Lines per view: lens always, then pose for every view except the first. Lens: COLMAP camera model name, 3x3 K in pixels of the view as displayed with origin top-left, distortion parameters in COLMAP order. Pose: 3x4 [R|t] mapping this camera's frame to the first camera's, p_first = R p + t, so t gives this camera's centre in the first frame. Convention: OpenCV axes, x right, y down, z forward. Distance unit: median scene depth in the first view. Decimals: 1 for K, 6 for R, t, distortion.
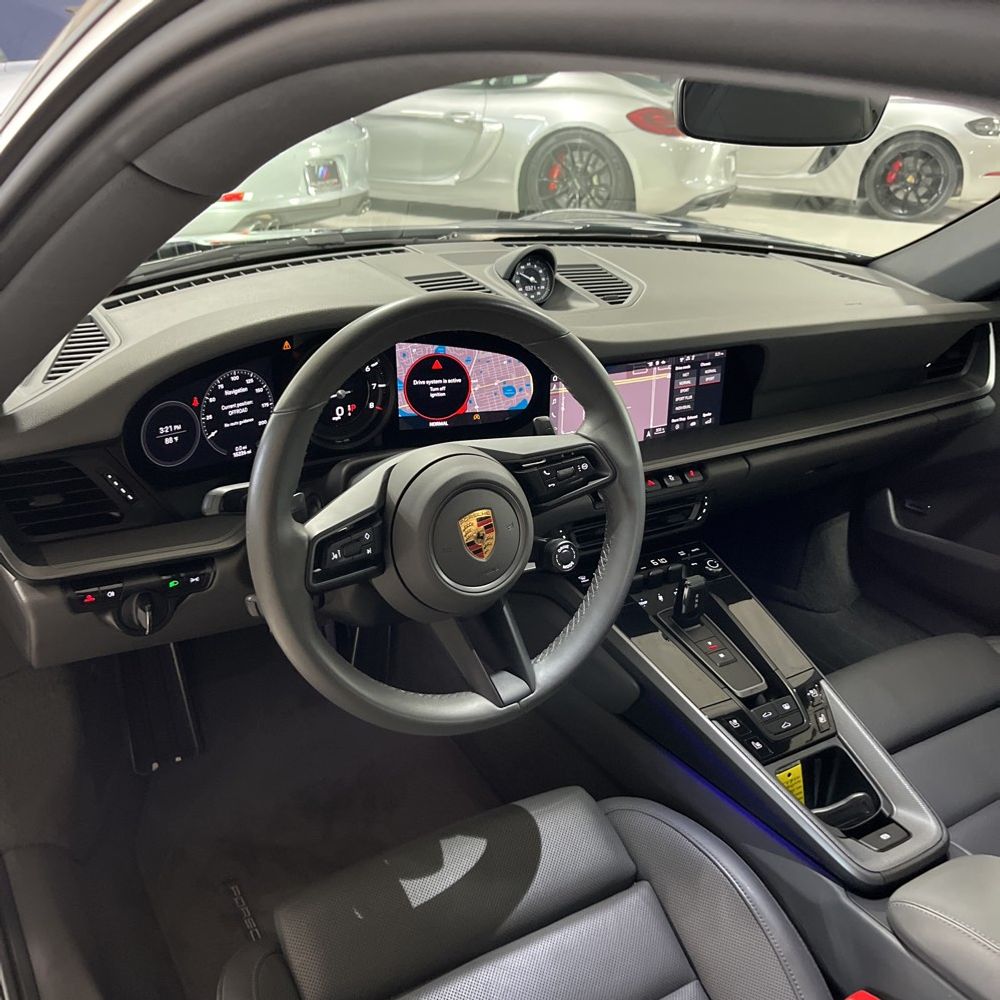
lens RADIAL K [[1020.2, 0, 501.3], [0, 1020.2, 501.4], [0, 0, 1]] dist [0.009327, 0.000000]
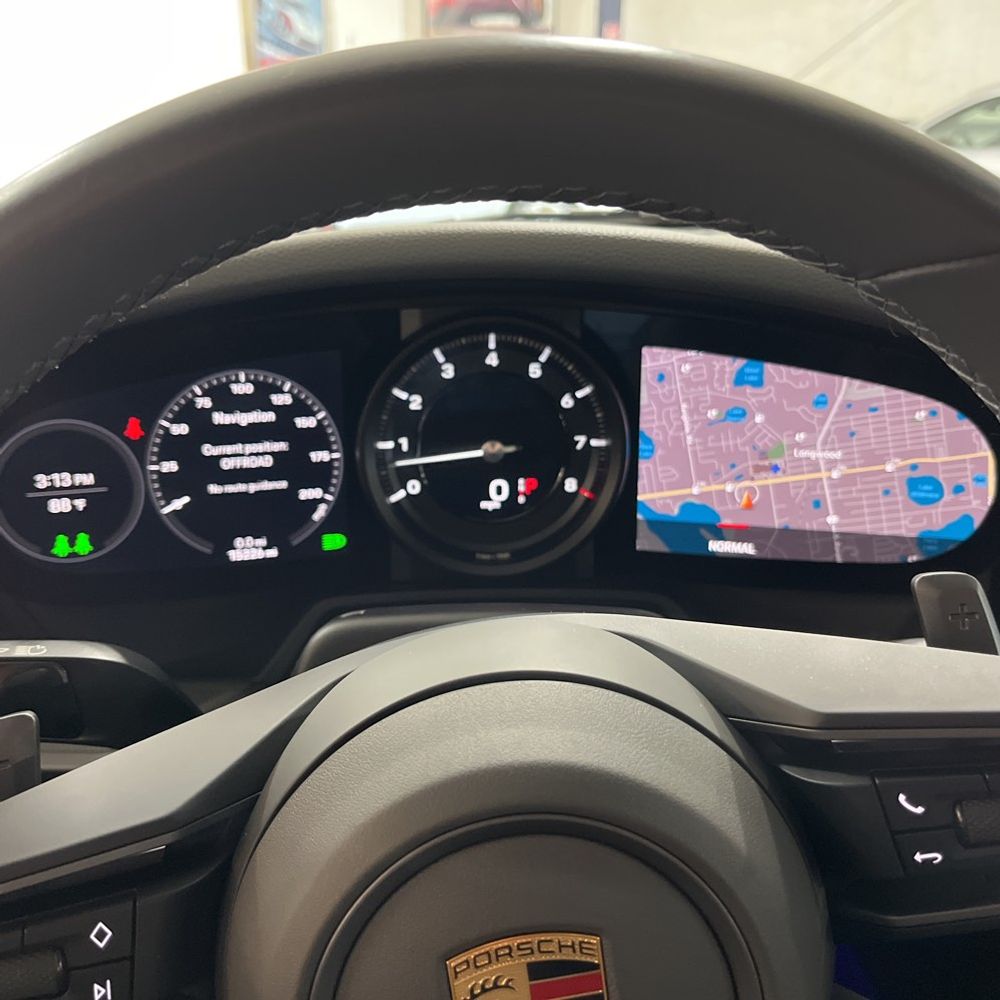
lens RADIAL K [[1020.2, 0, 500.9], [0, 1020.2, 501.3], [0, 0, 1]] dist [0.009327, 0.000000]
pose [[0.869634, 0.114574, -0.480218, 0.058237], [-0.157359, 0.986293, -0.049647, -0.061930], [0.467947, 0.118741, 0.875743, 0.614492]]
